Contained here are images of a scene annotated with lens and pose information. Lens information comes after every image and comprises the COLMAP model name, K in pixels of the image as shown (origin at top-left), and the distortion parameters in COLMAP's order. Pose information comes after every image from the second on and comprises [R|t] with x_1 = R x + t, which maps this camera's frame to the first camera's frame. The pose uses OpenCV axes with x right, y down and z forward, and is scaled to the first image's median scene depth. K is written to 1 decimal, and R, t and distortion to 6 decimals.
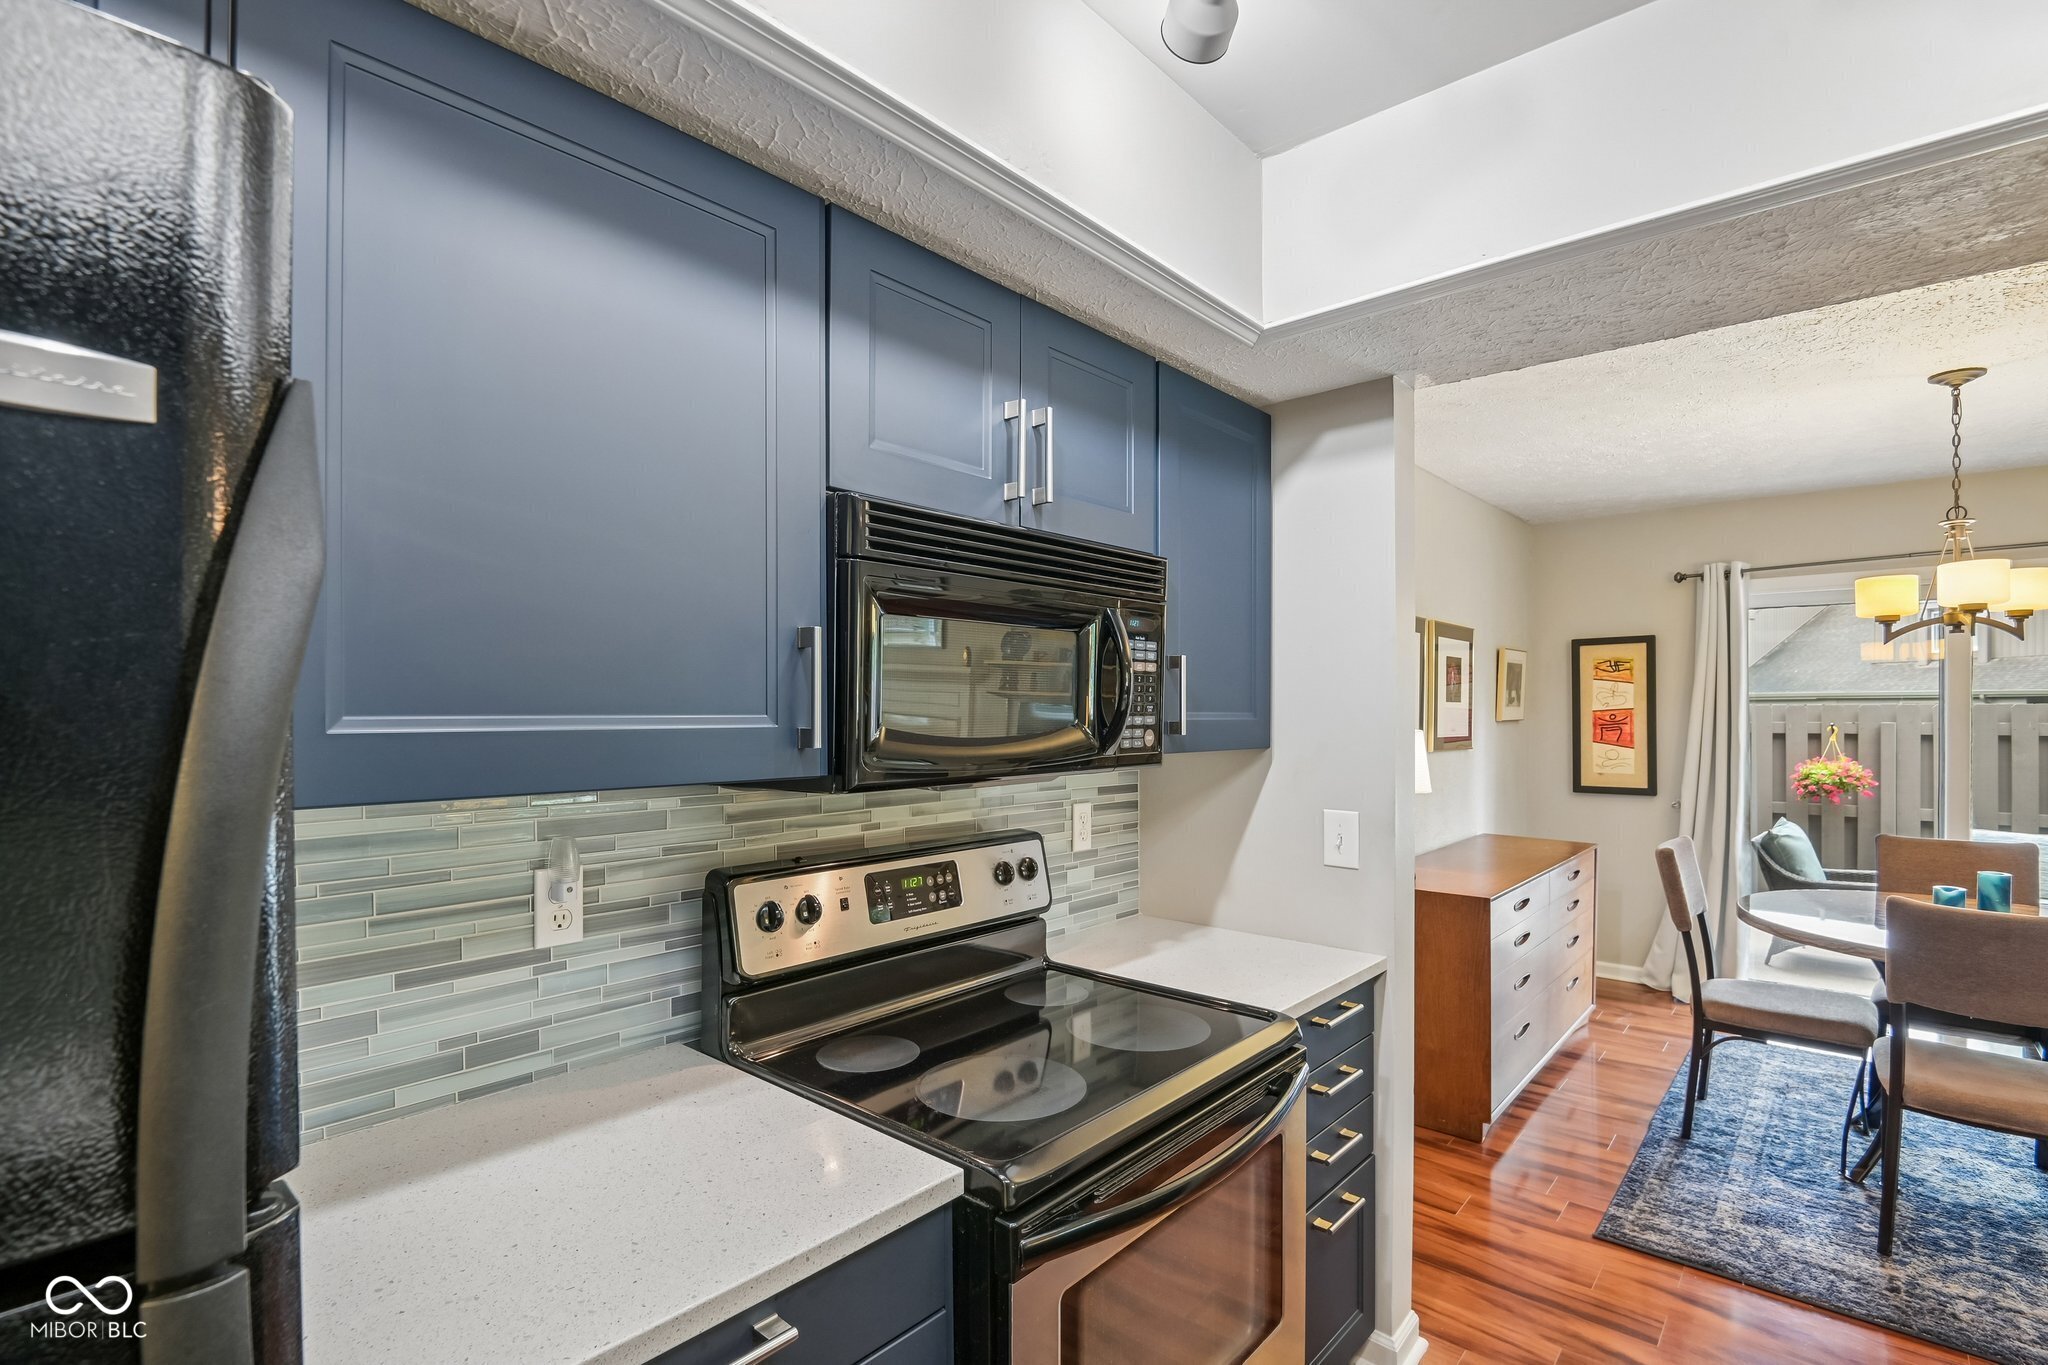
lens RADIAL K [[949.0, 0, 1011.1], [0, 949.0, 710.0], [0, 0, 1]] dist [-0.021676, 0.000498]
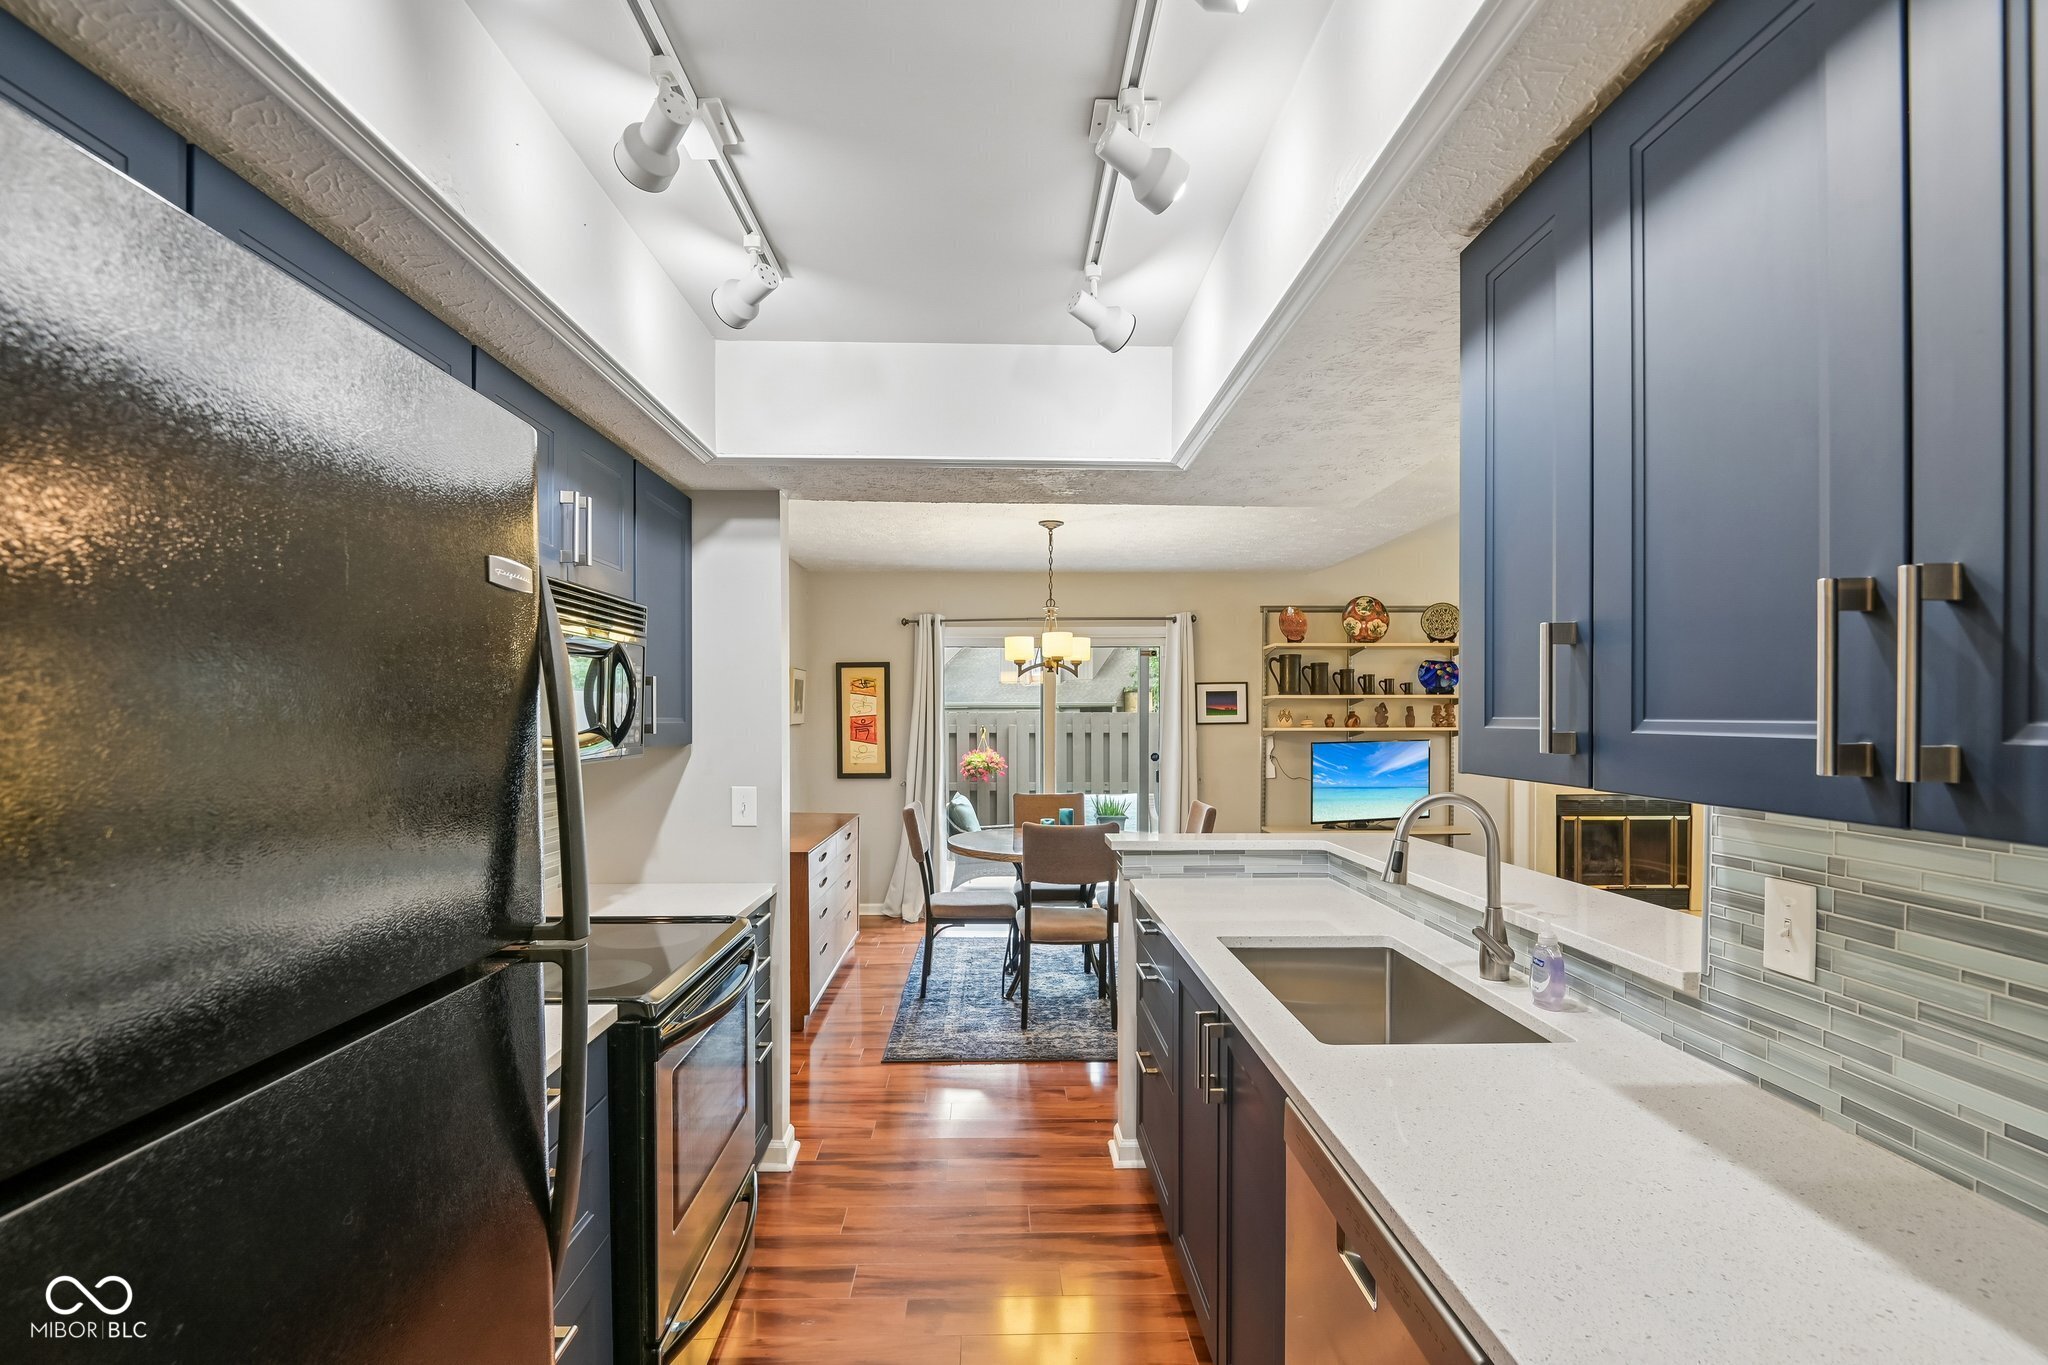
lens RADIAL K [[948.0, 0, 1013.7], [0, 948.0, 711.7], [0, 0, 1]] dist [-0.004064, -0.009271]
pose [[0.723265, 0.002901, 0.690564, -0.270525], [0.000504, 0.999989, -0.004729, 0.000239], [-0.690570, 0.003768, 0.723256, -0.249418]]
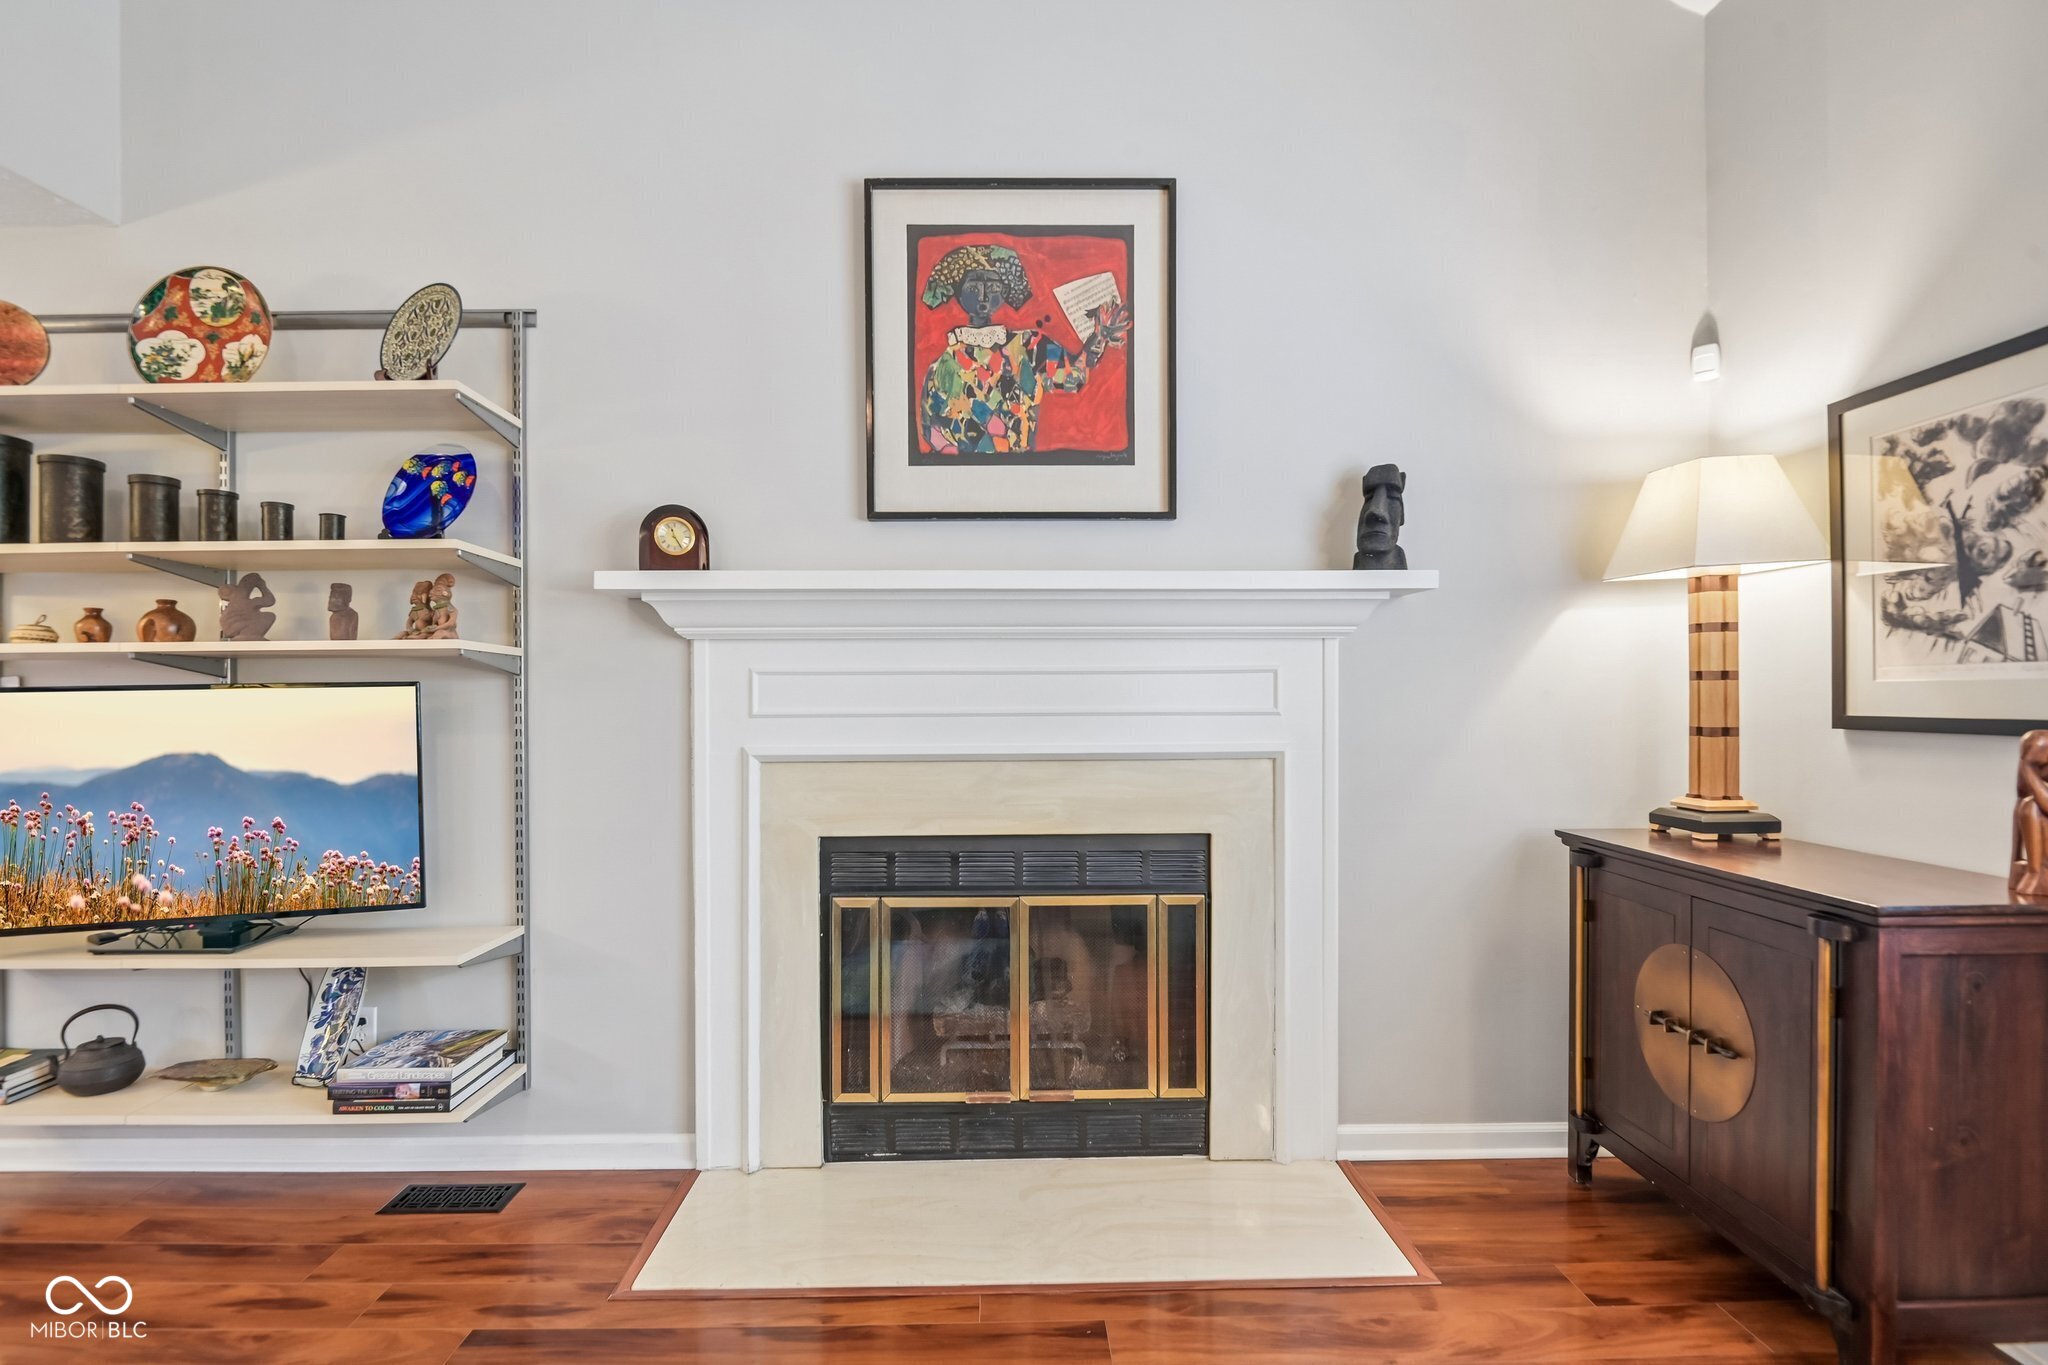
lens RADIAL K [[959.9, 0, 1016.2], [0, 959.9, 702.9], [0, 0, 1]] dist [-0.002296, -0.010406]
pose [[0.725023, -0.007446, 0.688684, 2.112688], [0.005281, 0.999972, 0.005252, 0.082701], [-0.688704, -0.000171, 0.725043, -0.210119]]
